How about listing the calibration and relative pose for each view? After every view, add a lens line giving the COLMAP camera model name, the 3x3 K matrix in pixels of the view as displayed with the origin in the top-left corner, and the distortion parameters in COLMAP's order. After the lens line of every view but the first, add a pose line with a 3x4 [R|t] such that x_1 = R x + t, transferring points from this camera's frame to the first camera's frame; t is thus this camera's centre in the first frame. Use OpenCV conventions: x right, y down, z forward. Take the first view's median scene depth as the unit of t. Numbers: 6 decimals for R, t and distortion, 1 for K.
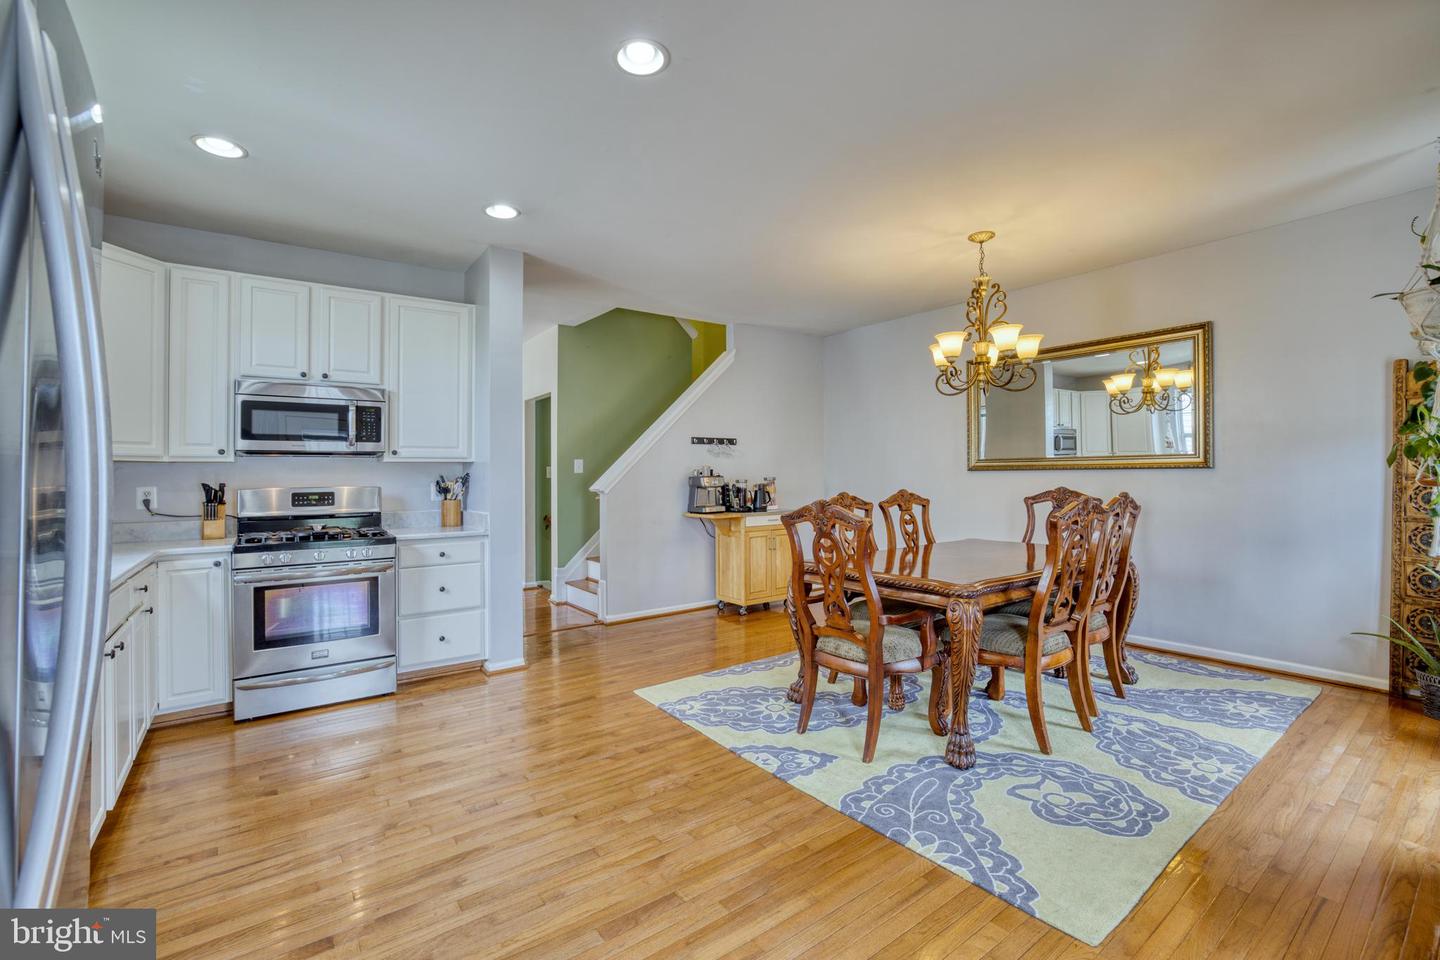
lens RADIAL K [[616.0, 0, 716.6], [0, 616.0, 473.0], [0, 0, 1]] dist [-0.030088, 0.000990]
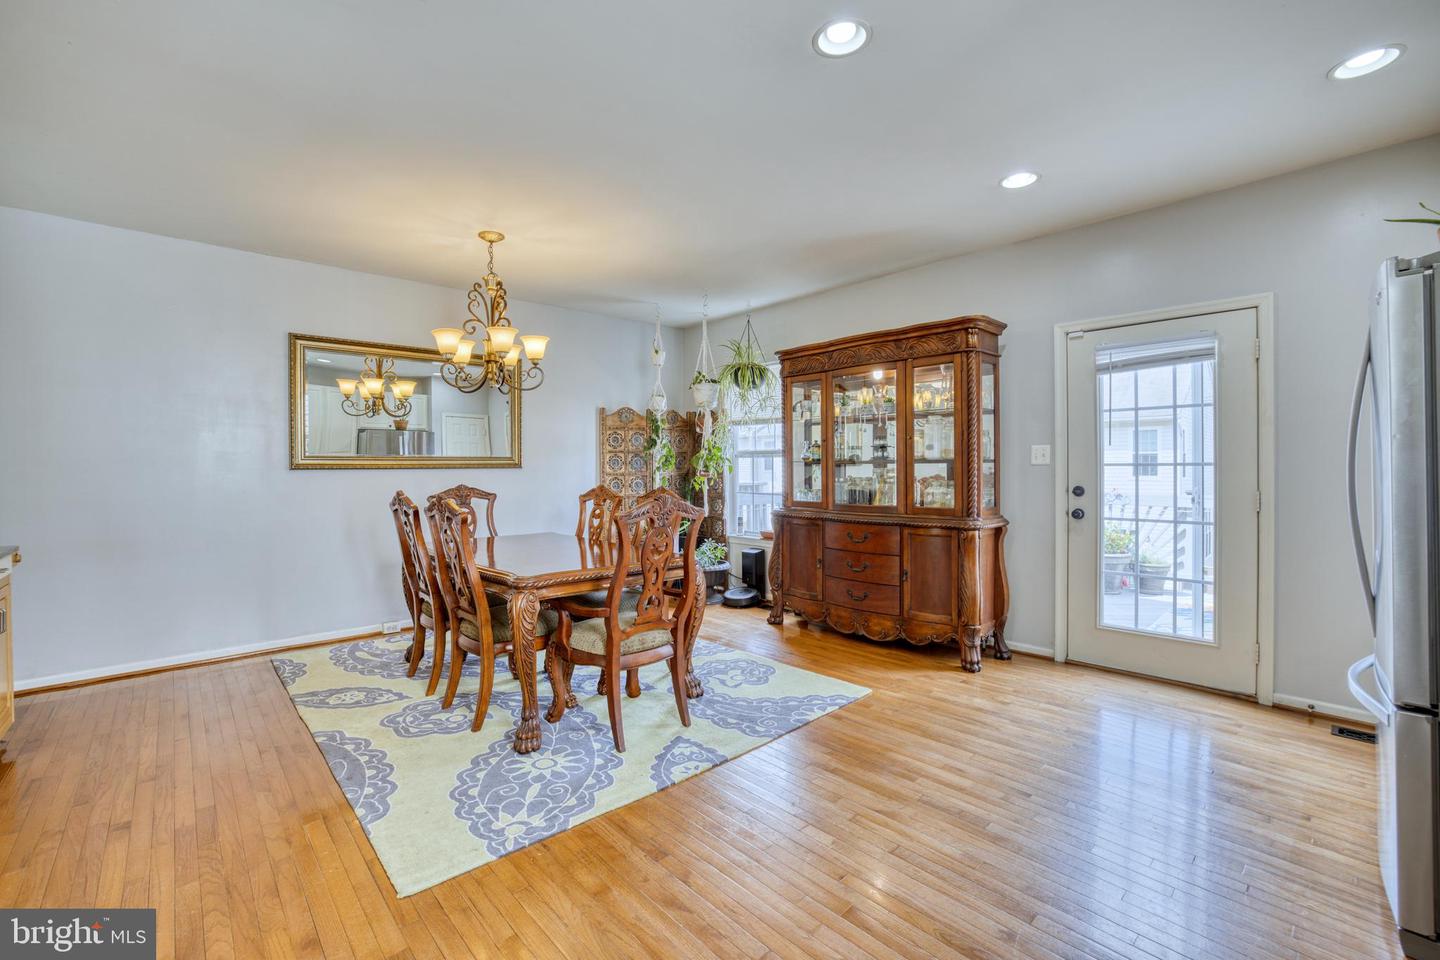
lens RADIAL K [[616.0, 0, 712.9], [0, 616.0, 474.1], [0, 0, 1]] dist [-0.030088, 0.000990]
pose [[-0.096290, -0.000822, 0.995353, -0.812650], [0.004655, 0.999988, 0.001276, 0.008838], [-0.995342, 0.004756, -0.096285, 0.977738]]
